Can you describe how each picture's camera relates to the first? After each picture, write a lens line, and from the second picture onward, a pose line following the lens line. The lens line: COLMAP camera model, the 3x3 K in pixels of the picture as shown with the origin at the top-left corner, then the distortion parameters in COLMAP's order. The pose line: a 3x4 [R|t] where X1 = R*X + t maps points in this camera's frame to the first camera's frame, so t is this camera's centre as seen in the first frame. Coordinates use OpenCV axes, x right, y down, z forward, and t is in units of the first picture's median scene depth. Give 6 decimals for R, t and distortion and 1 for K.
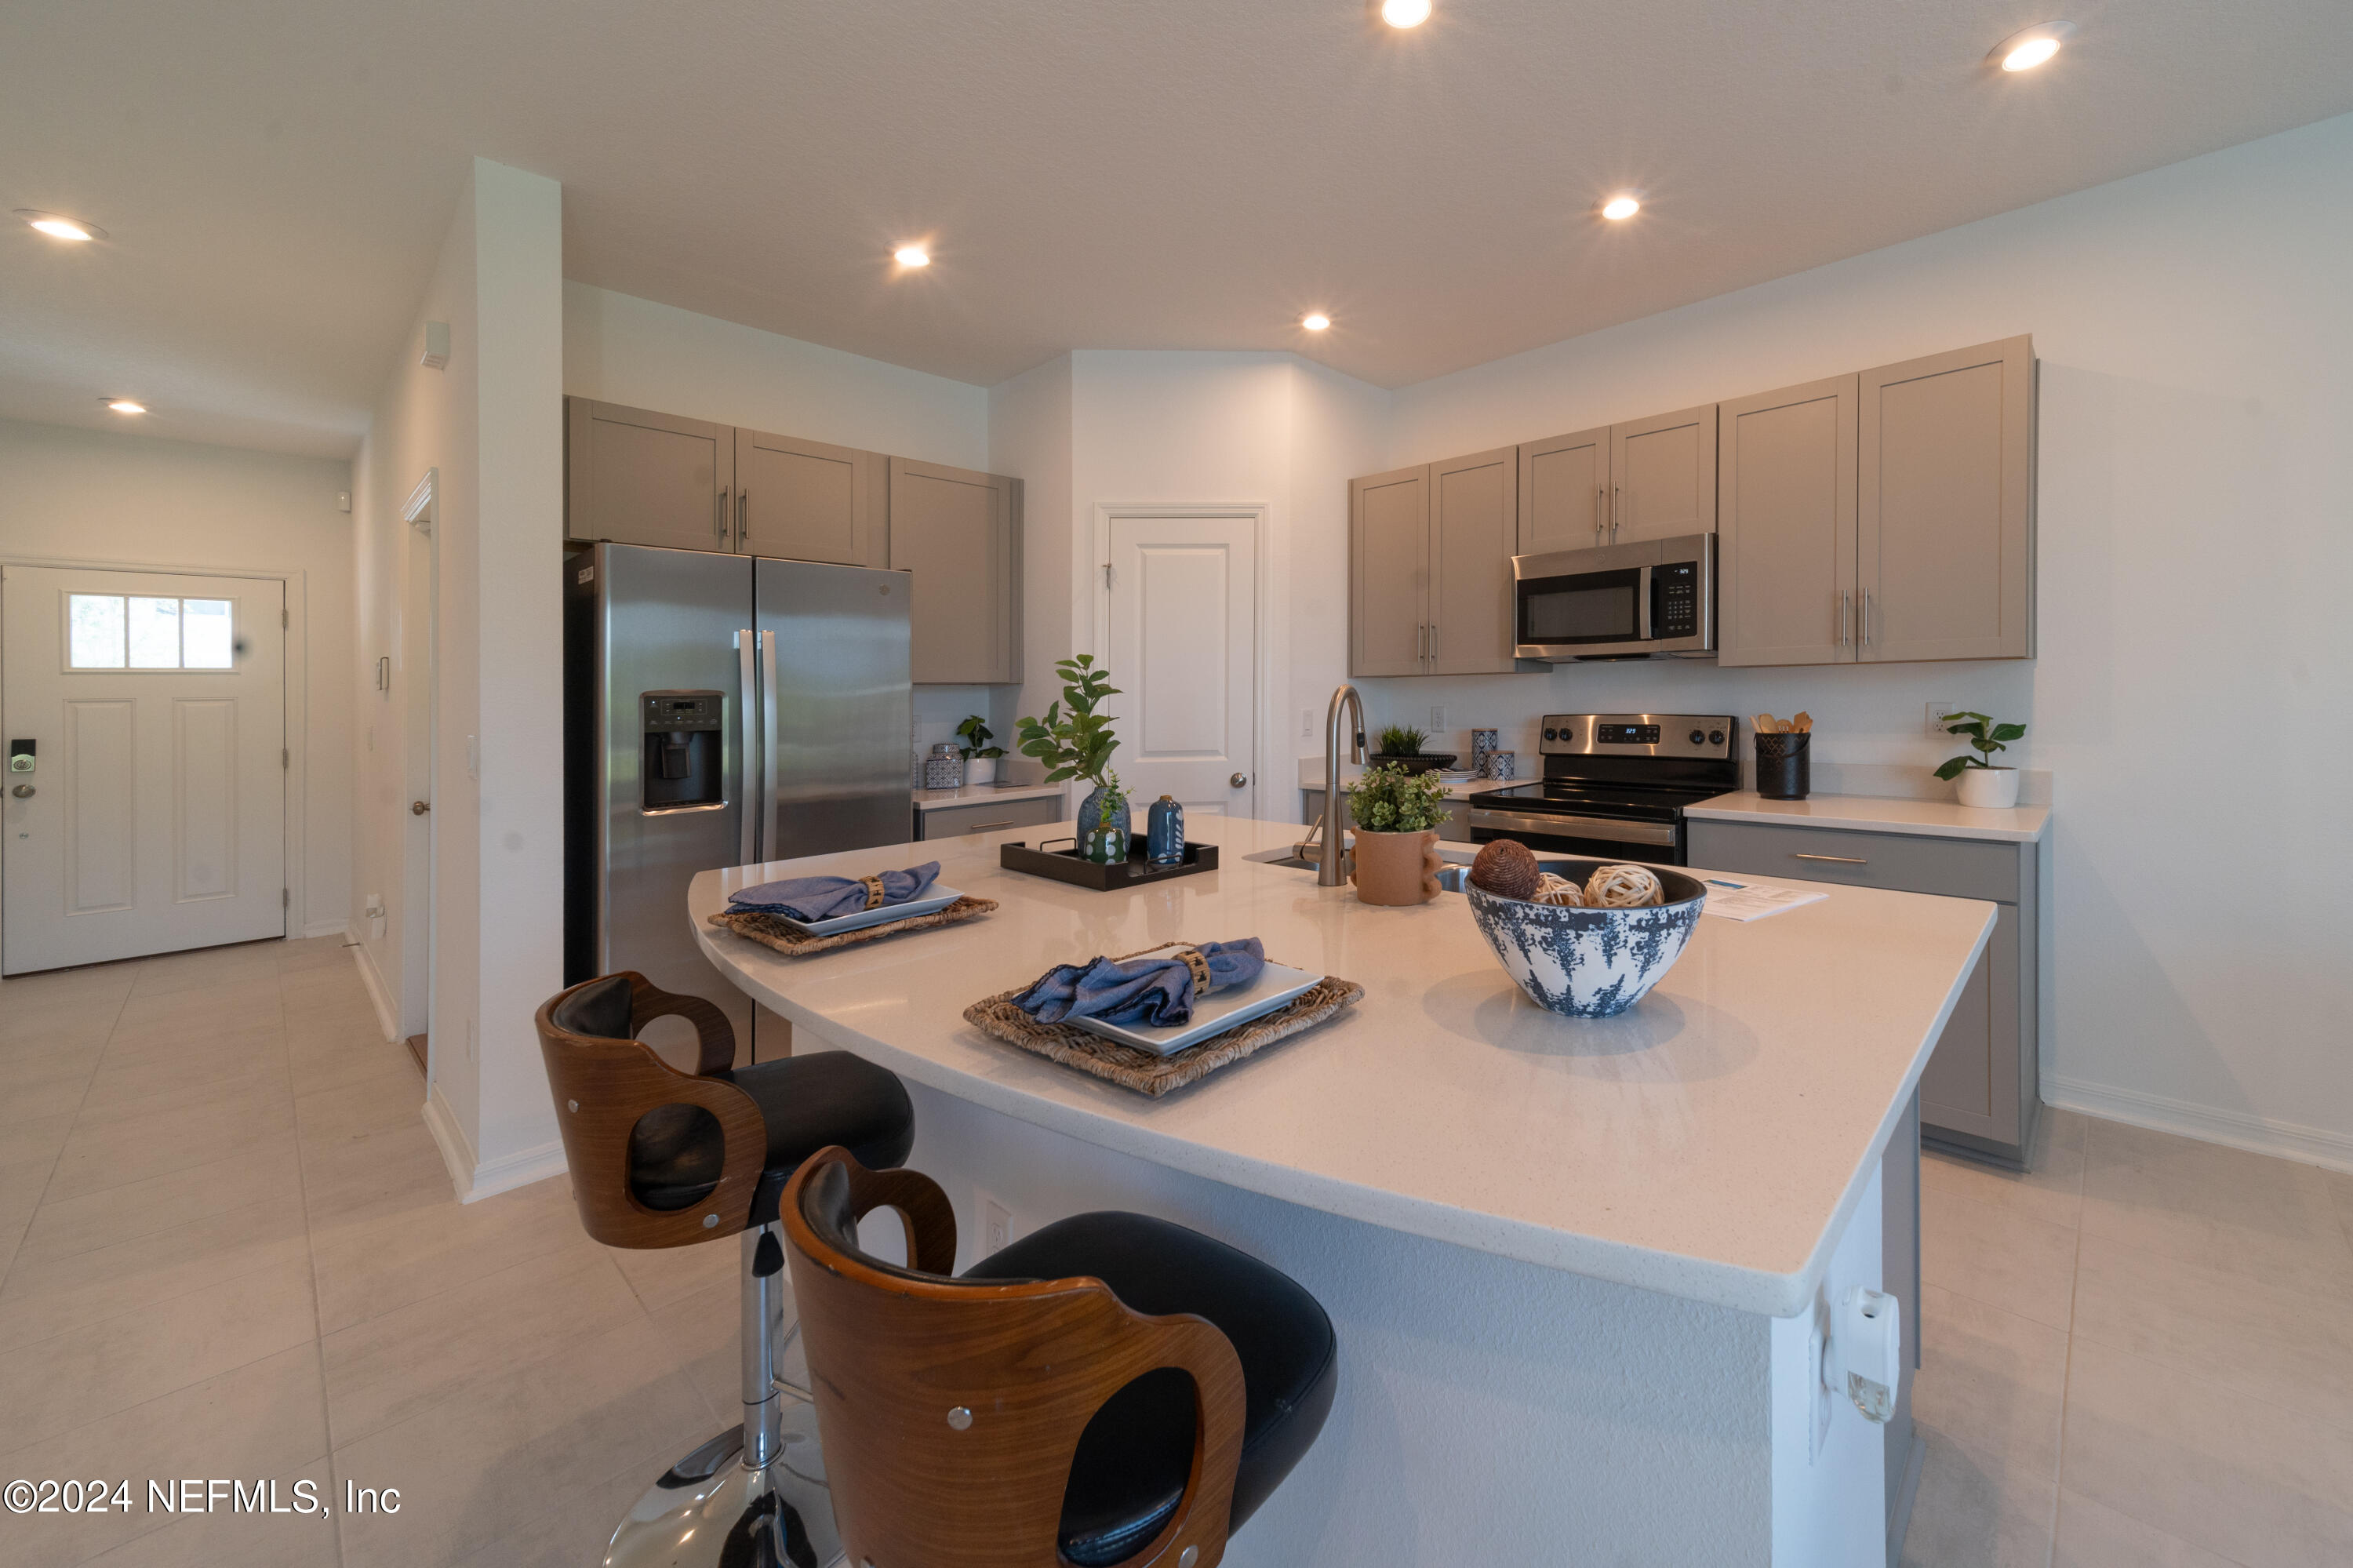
lens RADIAL K [[870.4, 0, 1296.8], [0, 870.4, 691.2], [0, 0, 1]] dist [0.010708, 0.000179]
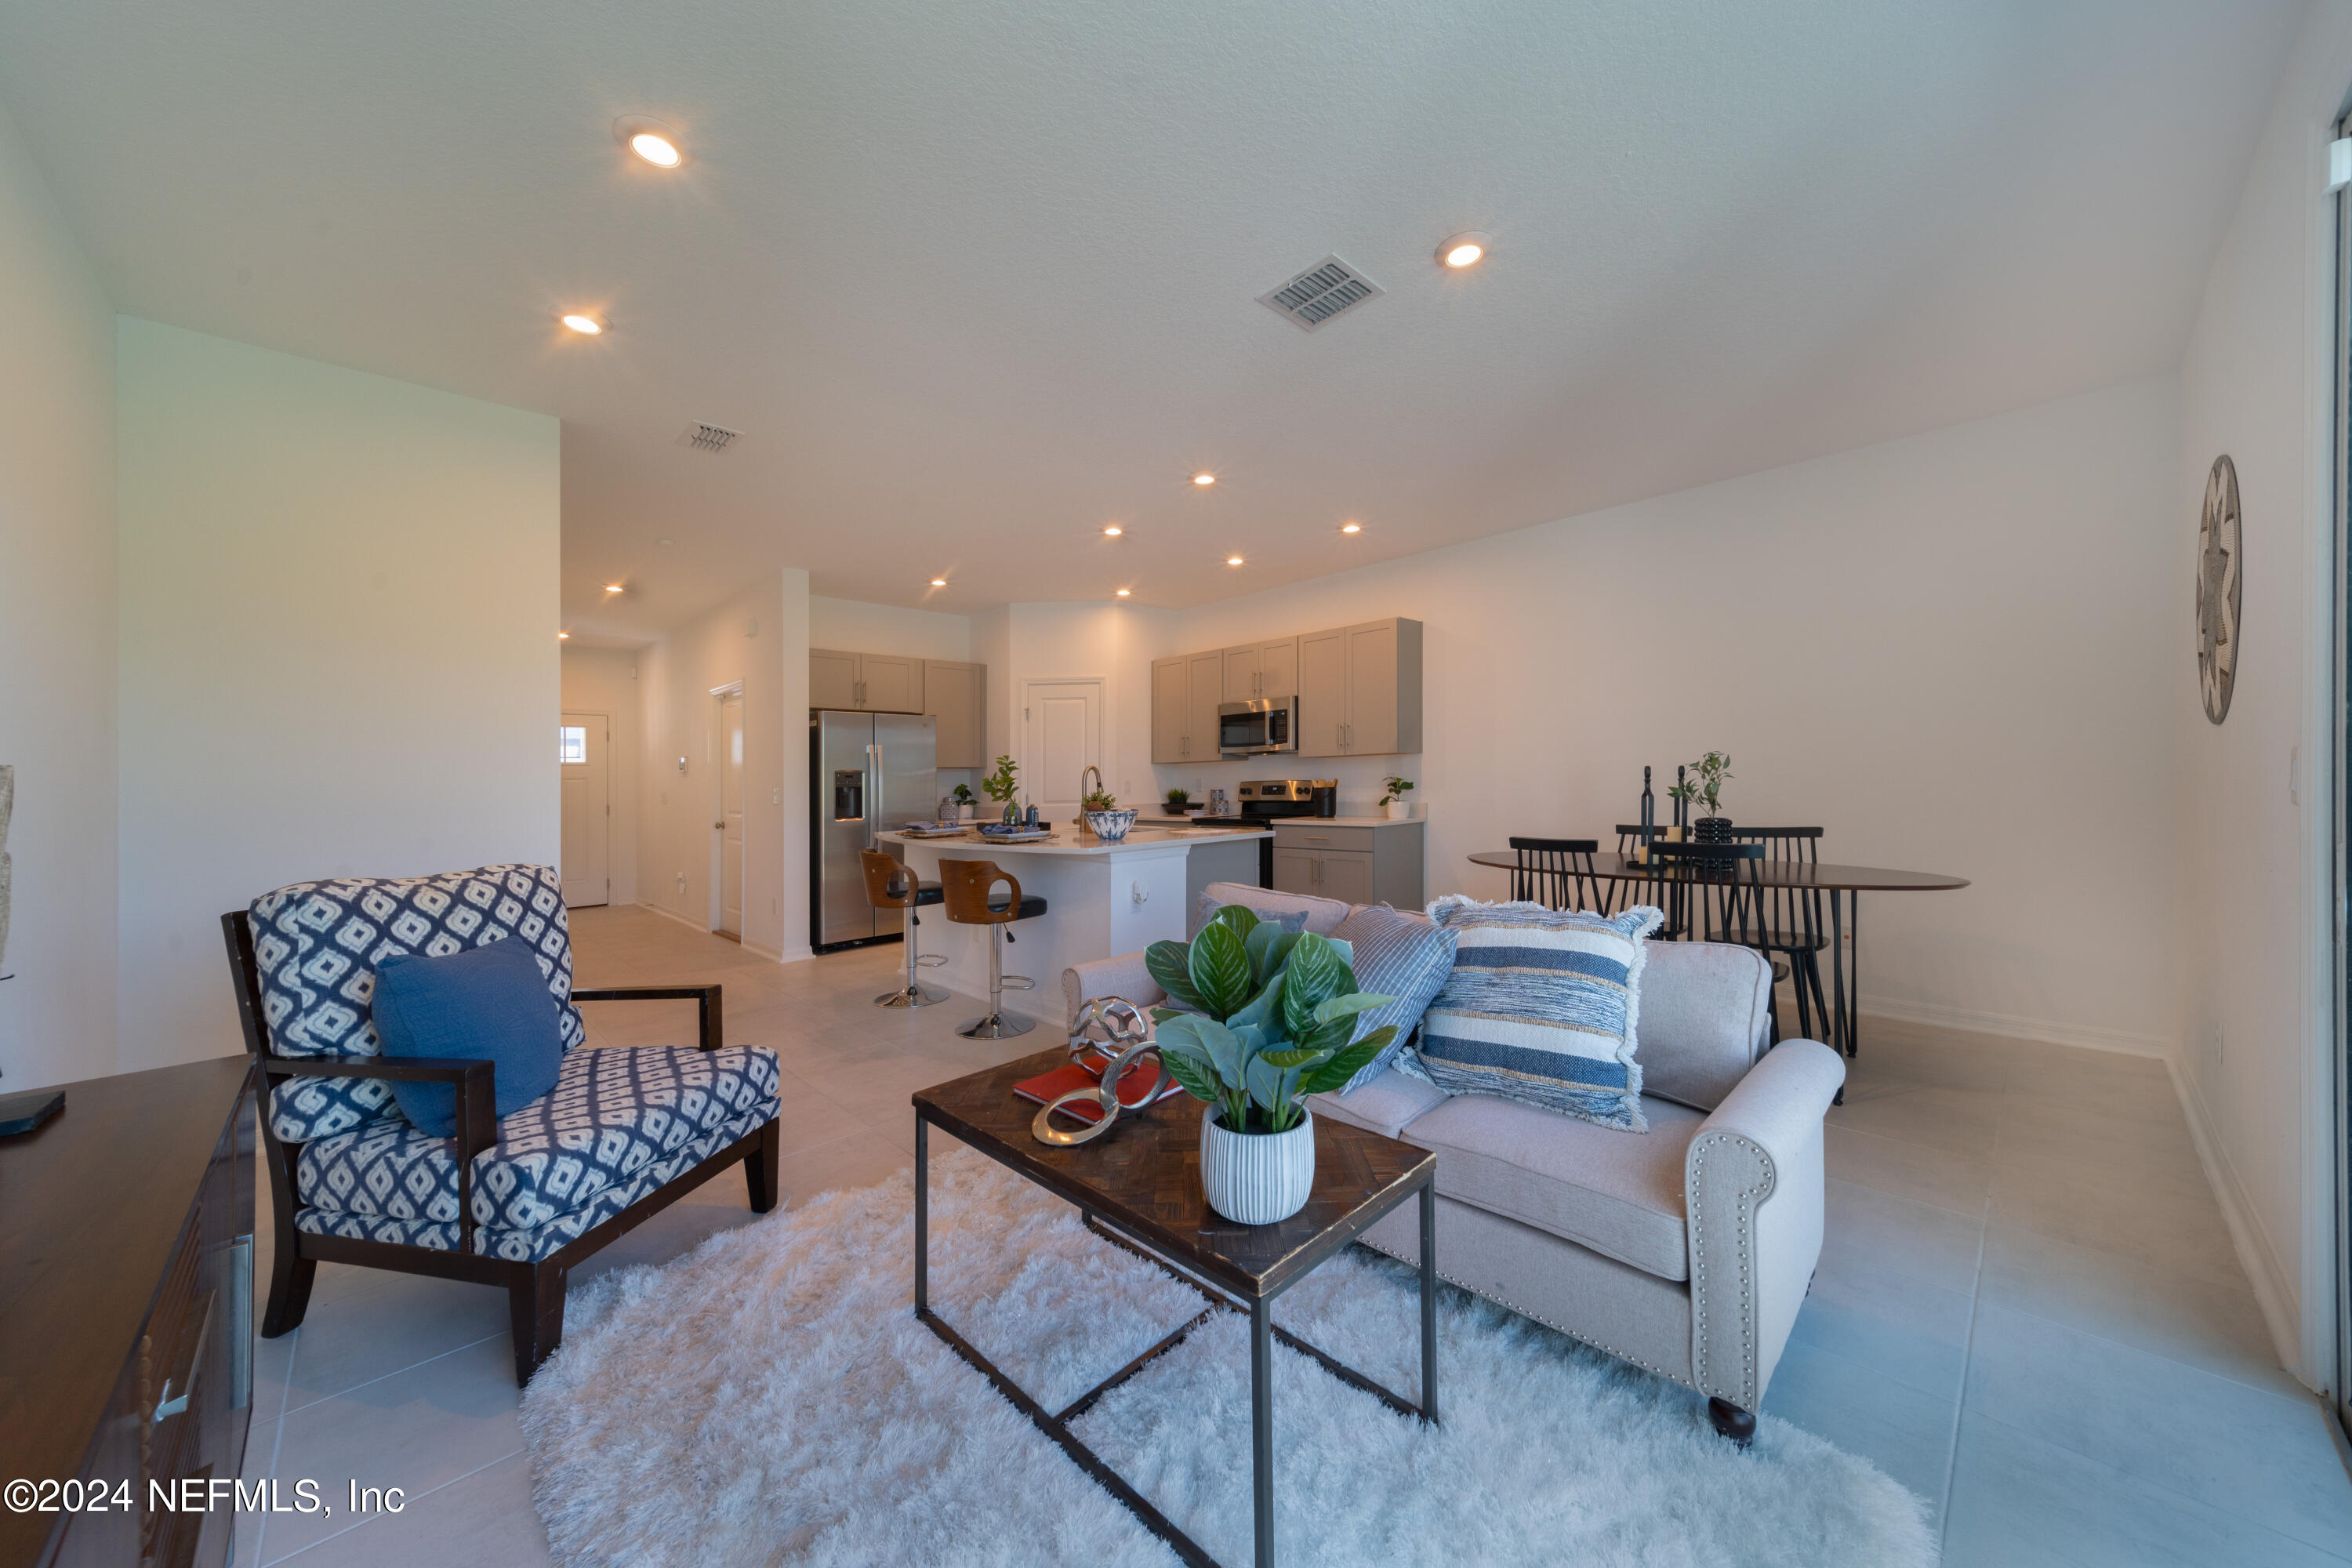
lens RADIAL K [[870.0, 0, 1169.9], [0, 870.0, 768.9], [0, 0, 1]] dist [0.010708, 0.000179]
pose [[0.994335, -0.005438, -0.106152, 0.395797], [0.004002, 0.999898, -0.013733, 0.028451], [0.106216, 0.013231, 0.994255, -1.176393]]
